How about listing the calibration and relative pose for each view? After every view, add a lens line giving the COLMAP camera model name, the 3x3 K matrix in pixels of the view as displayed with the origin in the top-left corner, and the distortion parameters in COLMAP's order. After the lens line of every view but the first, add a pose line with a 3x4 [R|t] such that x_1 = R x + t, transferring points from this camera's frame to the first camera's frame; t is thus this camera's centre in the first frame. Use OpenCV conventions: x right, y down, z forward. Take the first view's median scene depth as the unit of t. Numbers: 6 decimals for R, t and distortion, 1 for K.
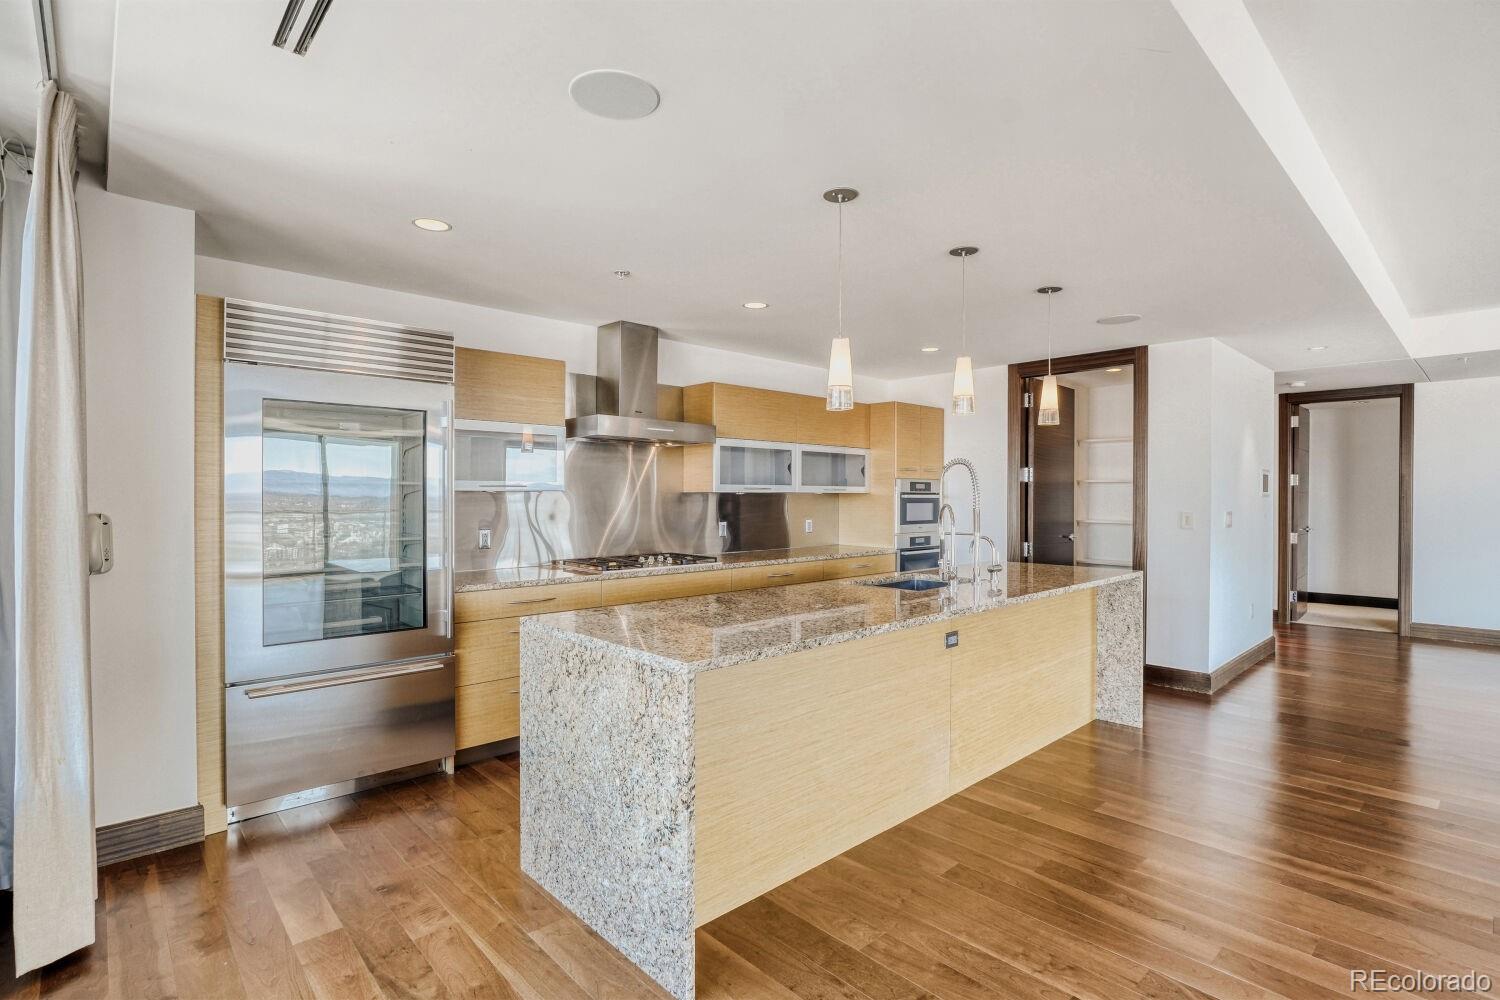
lens RADIAL K [[740.5, 0, 756.7], [0, 740.5, 487.4], [0, 0, 1]] dist [0.002766, 0.000263]
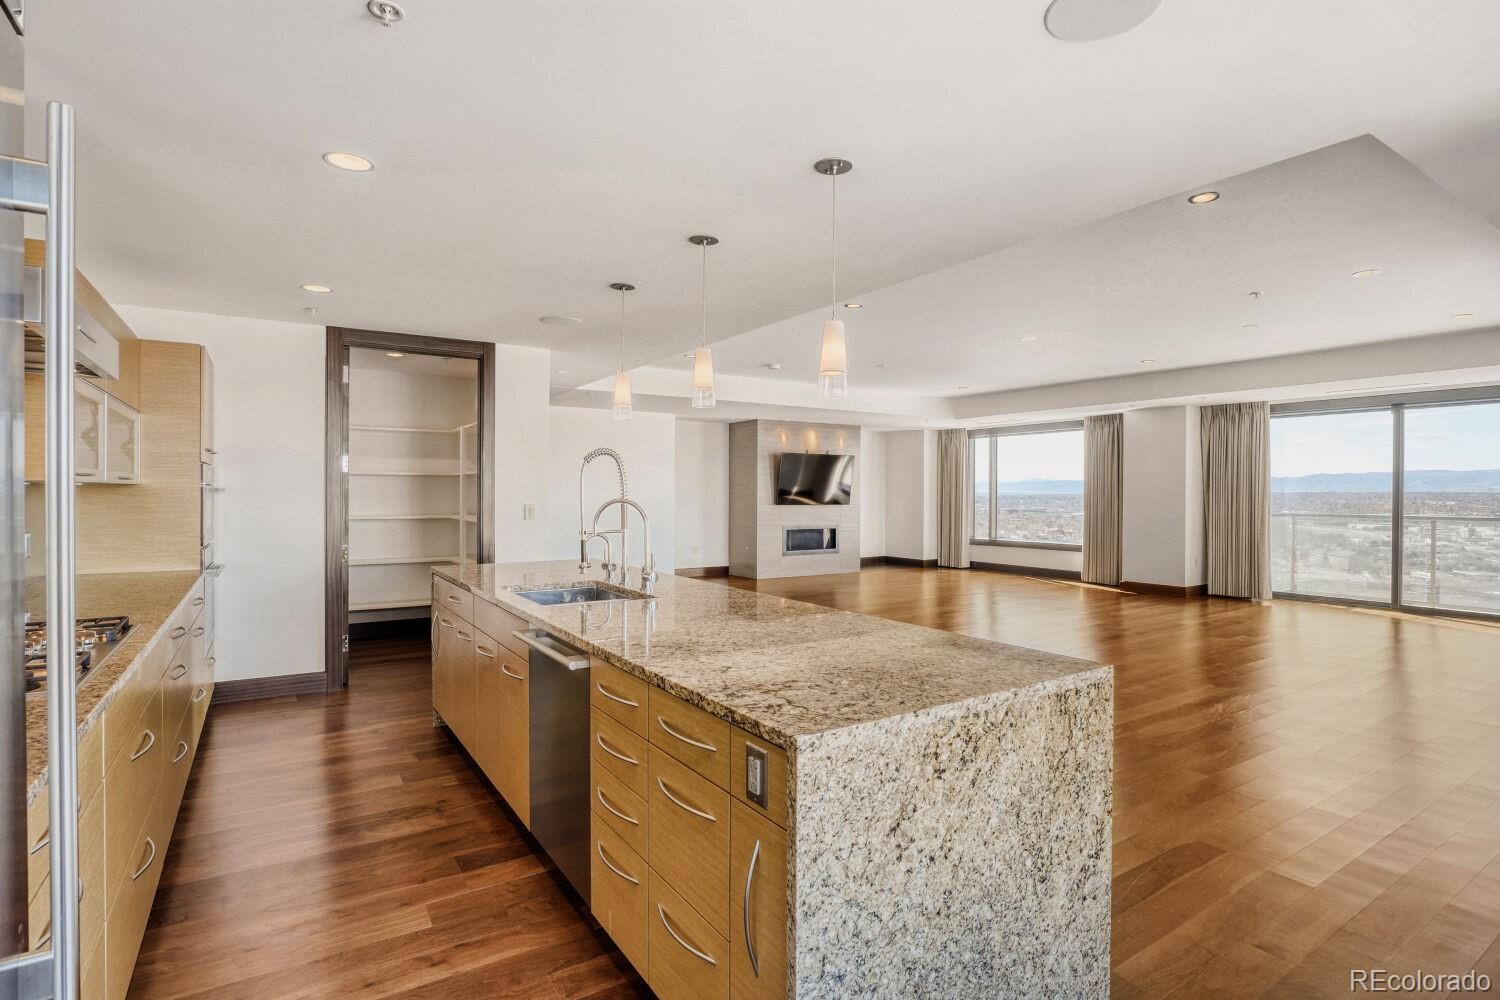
lens RADIAL K [[740.5, 0, 756.7], [0, 740.5, 487.4], [0, 0, 1]] dist [0.002766, 0.000263]
pose [[0.155756, 0.002698, 0.987792, -0.952843], [-0.008925, 0.999959, -0.001324, 0.009467], [-0.987755, -0.008610, 0.155774, 1.113402]]
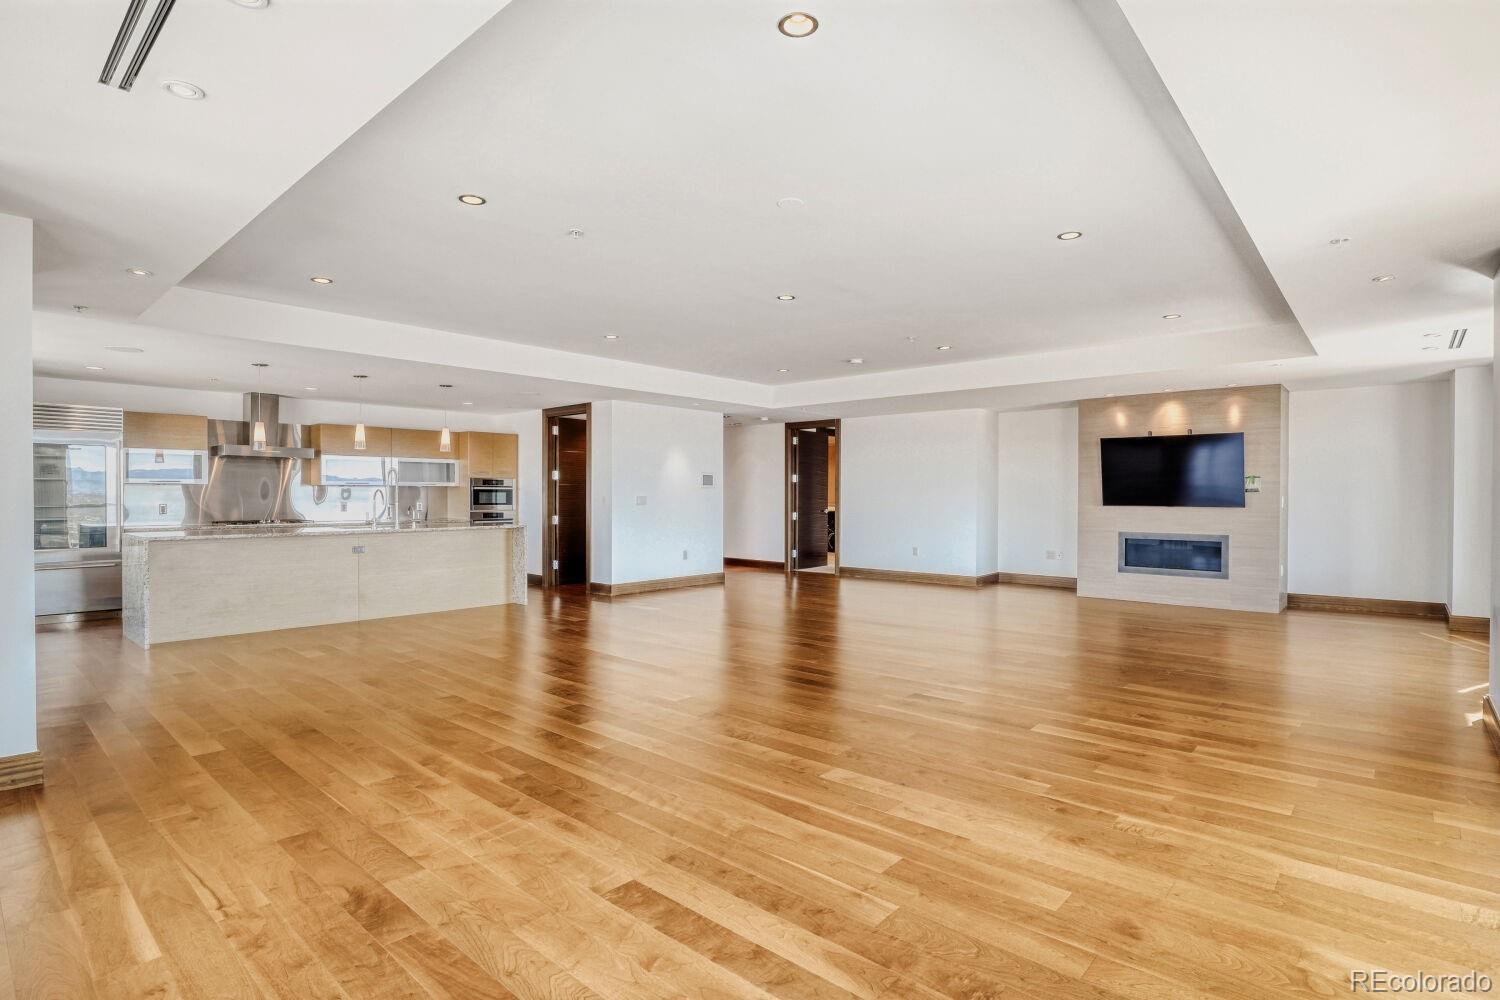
lens RADIAL K [[740.5, 0, 756.7], [0, 740.5, 487.4], [0, 0, 1]] dist [0.002766, 0.000263]
pose [[0.994436, -0.002071, 0.105325, 1.128216], [0.001895, 0.999997, 0.001769, 0.014388], [-0.105329, -0.001559, 0.994436, -1.239008]]
